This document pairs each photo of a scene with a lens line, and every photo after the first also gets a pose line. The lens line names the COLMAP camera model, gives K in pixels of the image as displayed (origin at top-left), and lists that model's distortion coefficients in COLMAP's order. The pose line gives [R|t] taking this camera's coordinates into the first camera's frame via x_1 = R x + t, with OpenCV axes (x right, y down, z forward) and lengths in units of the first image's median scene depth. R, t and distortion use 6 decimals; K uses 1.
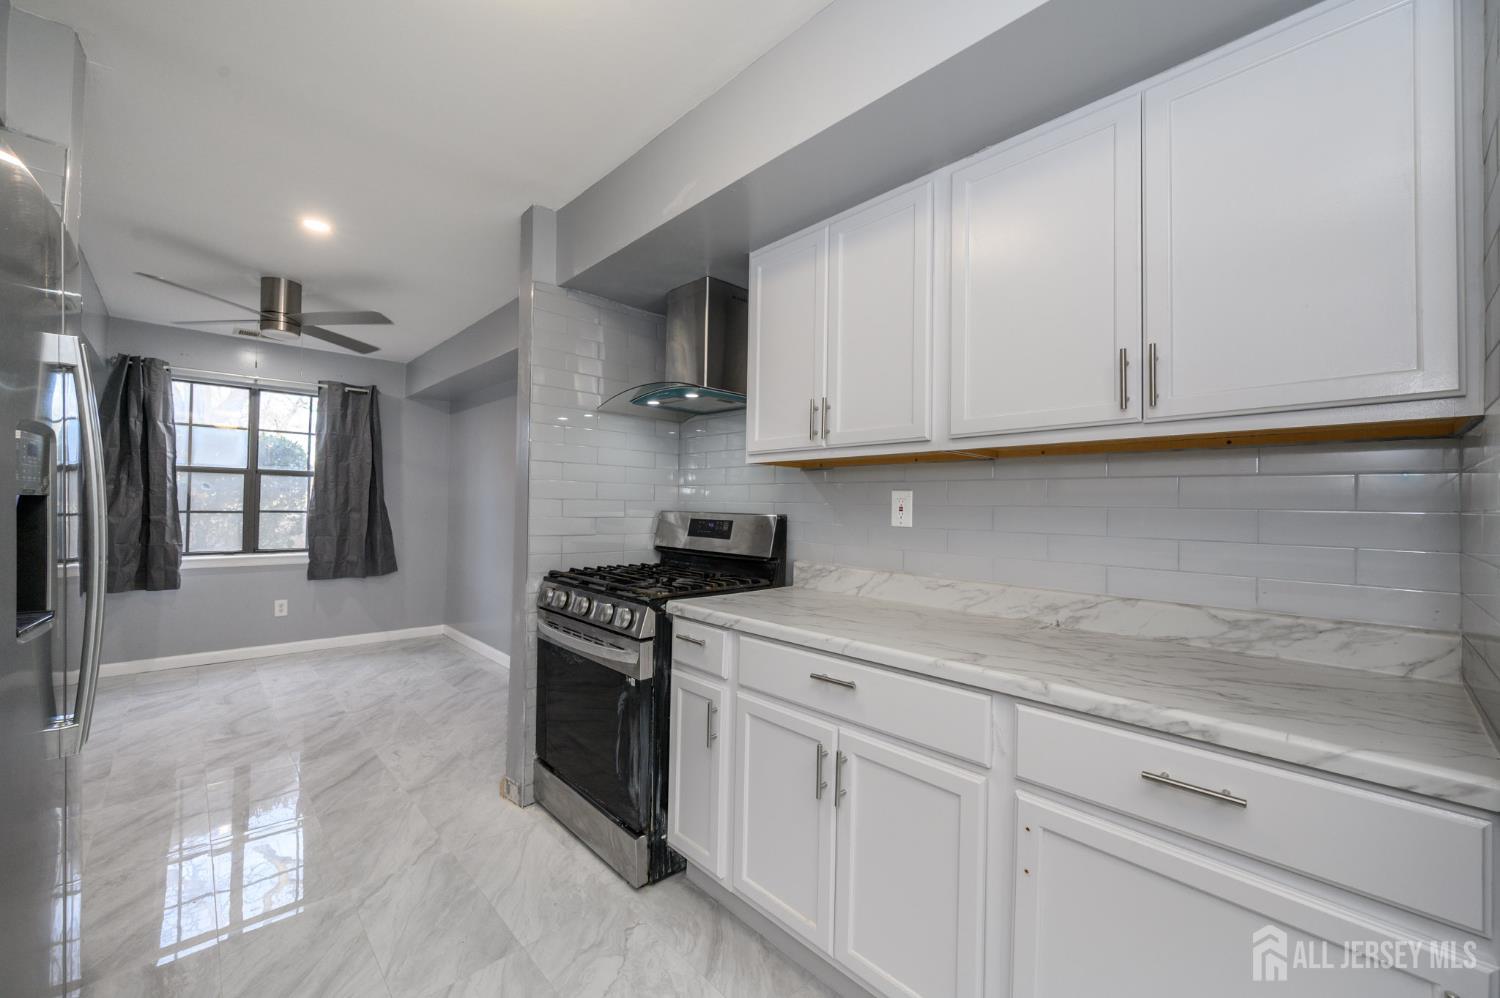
lens RADIAL K [[589.2, 0, 750.0], [0, 589.2, 499.0], [0, 0, 1]] dist [0.001108, -0.000150]
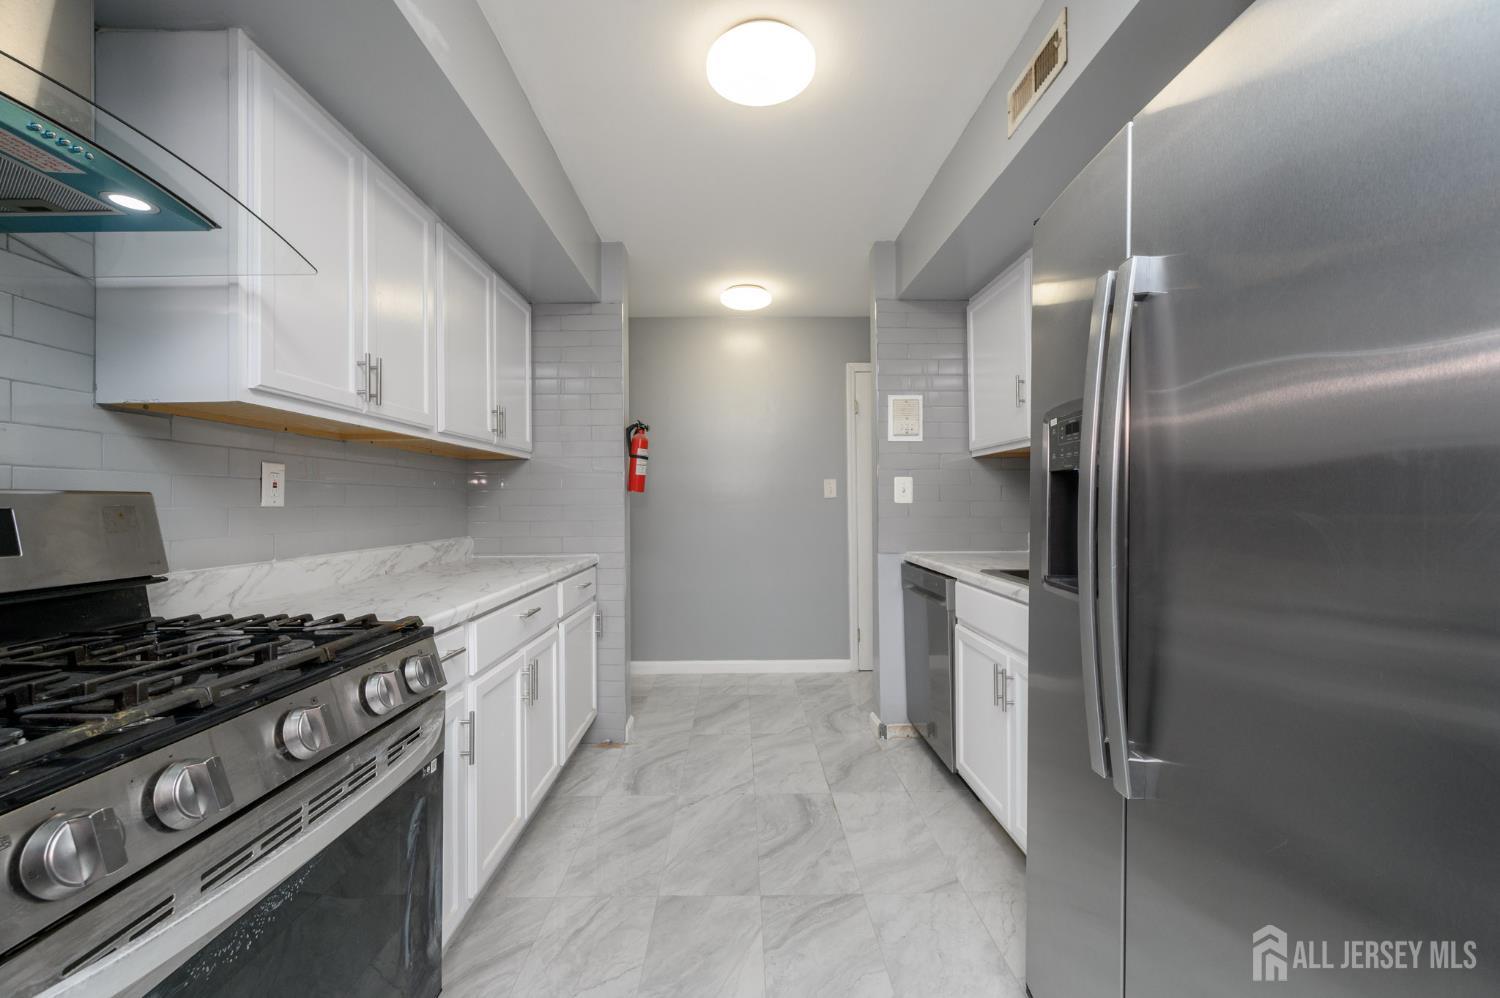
lens RADIAL K [[592.3, 0, 746.8], [0, 592.3, 495.3], [0, 0, 1]] dist [0.002008, 0.000235]
pose [[-0.735486, -0.001853, 0.677537, -0.745114], [-0.011989, 0.999875, -0.010280, 0.029643], [-0.677434, -0.015684, -0.735417, 1.084123]]
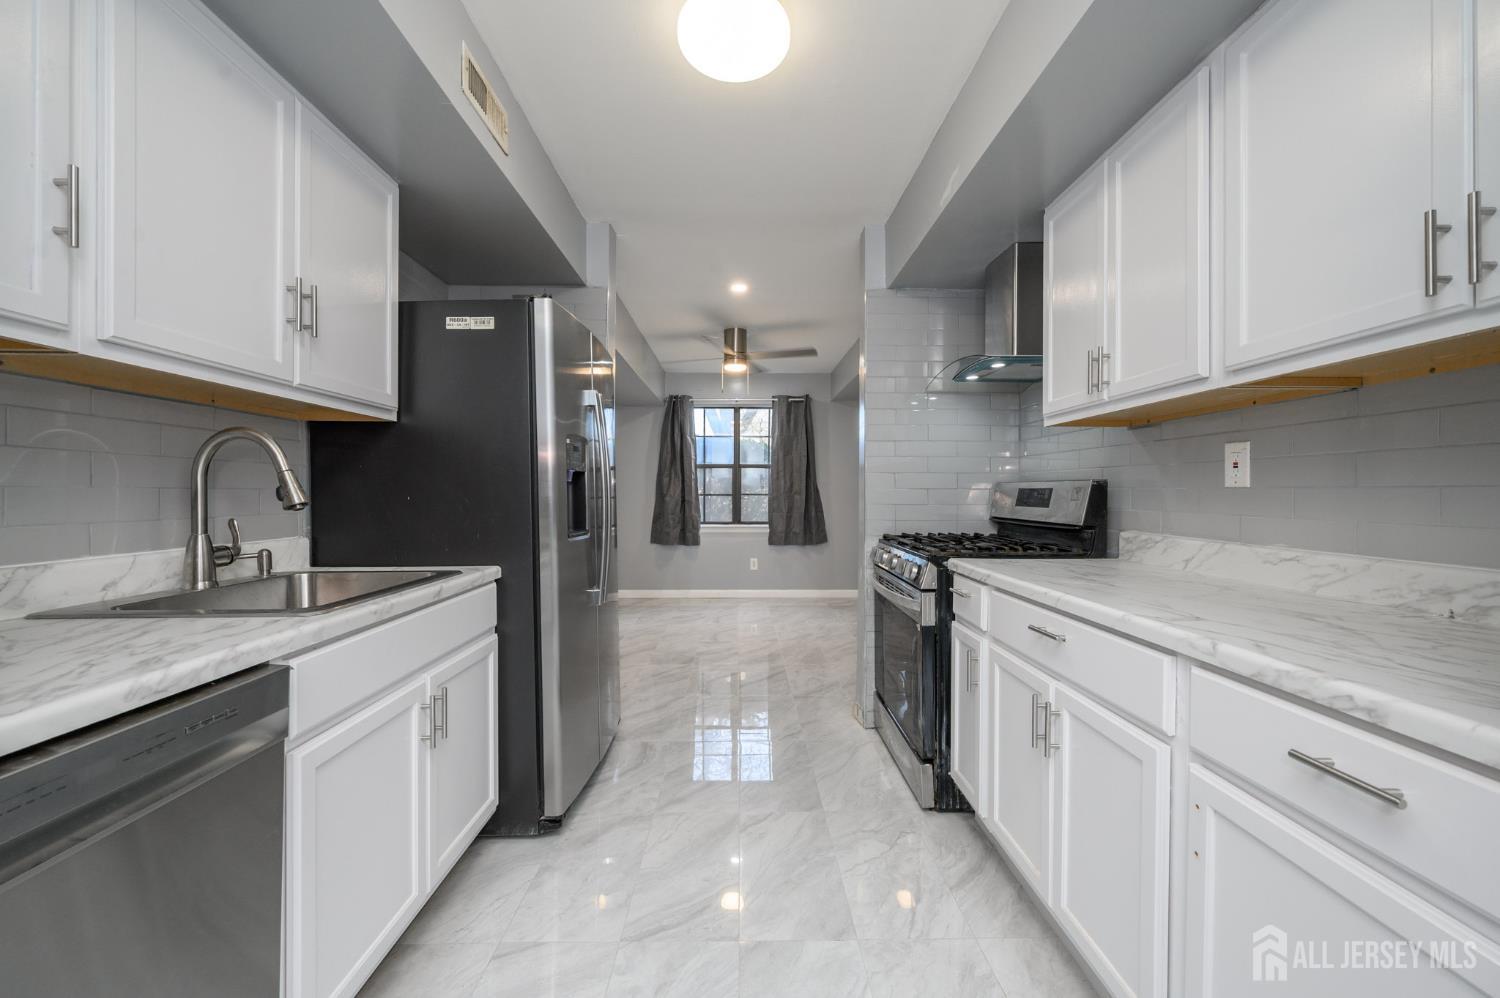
lens RADIAL K [[592.3, 0, 746.8], [0, 592.3, 495.3], [0, 0, 1]] dist [0.002008, 0.000235]
pose [[0.731693, -0.011889, -0.681530, 0.298011], [0.019236, 0.999810, 0.003210, 0.040147], [0.681363, -0.015458, 0.731783, -0.051321]]
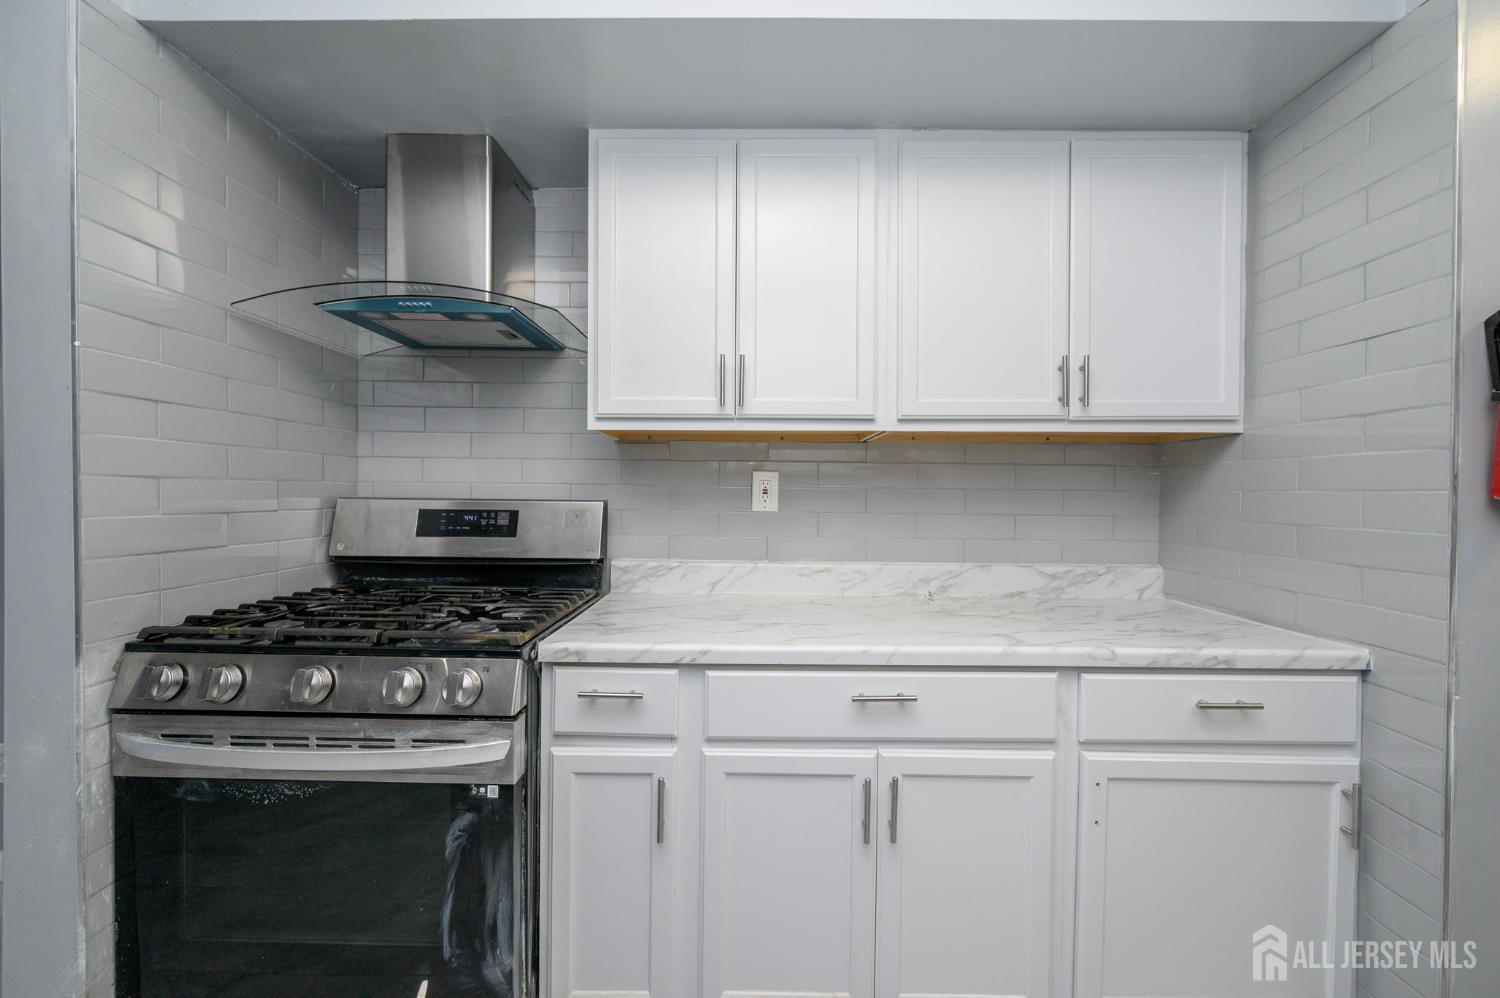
lens RADIAL K [[574.1, 0, 750.5], [0, 574.1, 503.6], [0, 0, 1]] dist [-0.001355, -0.000123]
pose [[0.696249, -0.021986, 0.717463, -0.367283], [-0.005673, 0.999331, 0.036129, 0.002496], [-0.717778, -0.029225, 0.695659, 0.373361]]
